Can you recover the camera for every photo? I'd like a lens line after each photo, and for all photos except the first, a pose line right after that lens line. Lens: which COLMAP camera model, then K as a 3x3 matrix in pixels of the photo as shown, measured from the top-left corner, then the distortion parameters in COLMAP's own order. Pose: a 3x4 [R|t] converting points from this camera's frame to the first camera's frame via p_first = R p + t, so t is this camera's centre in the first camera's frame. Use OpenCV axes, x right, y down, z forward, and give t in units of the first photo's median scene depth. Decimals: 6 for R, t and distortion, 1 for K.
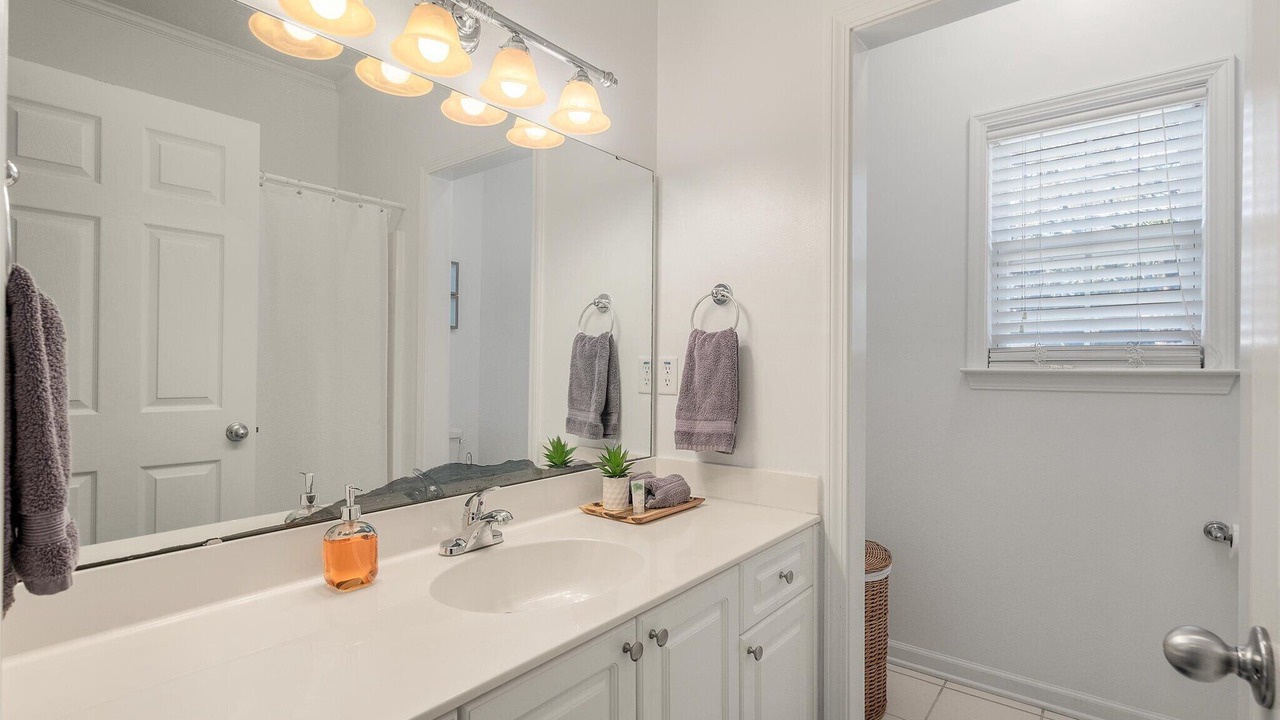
lens RADIAL K [[585.4, 0, 645.7], [0, 585.4, 365.6], [0, 0, 1]] dist [-0.001861, -0.000526]
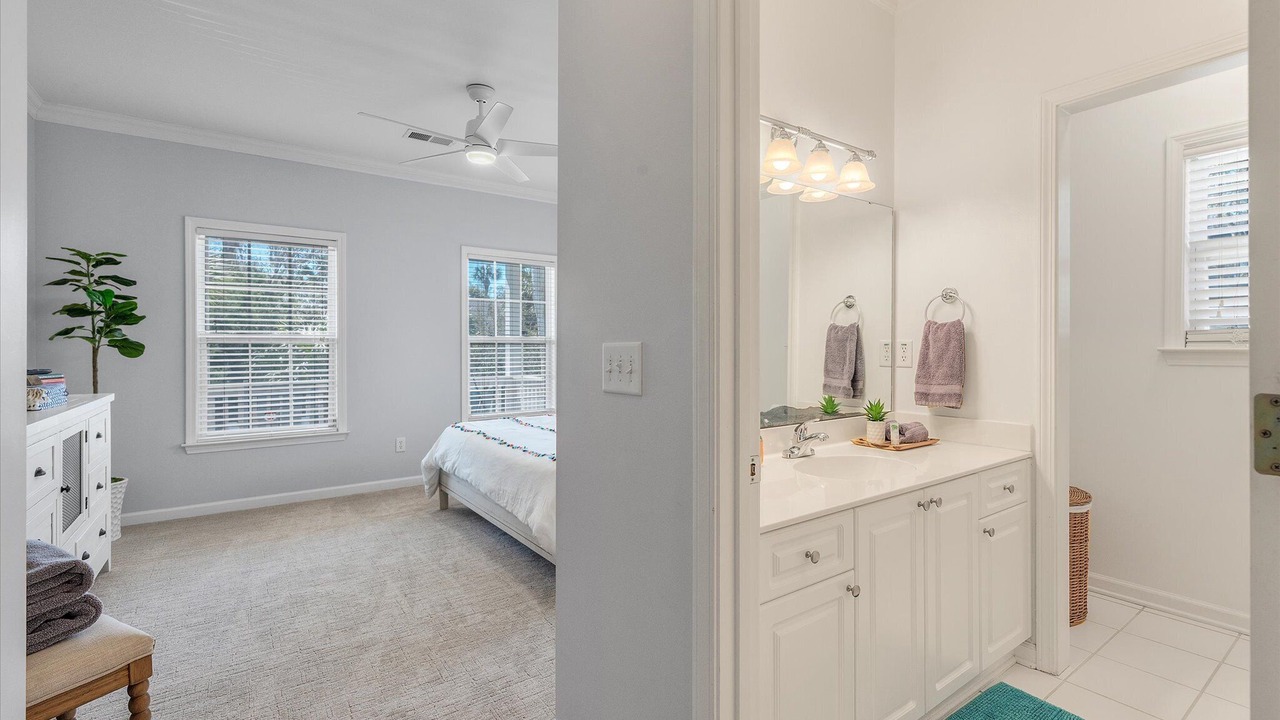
lens RADIAL K [[585.4, 0, 634.9], [0, 585.4, 349.3], [0, 0, 1]] dist [-0.001861, -0.000526]
pose [[0.965454, -0.003632, -0.260550, -0.235282], [0.004248, 0.999989, 0.001803, 0.001590], [0.260540, -0.002847, 0.965459, -0.552511]]
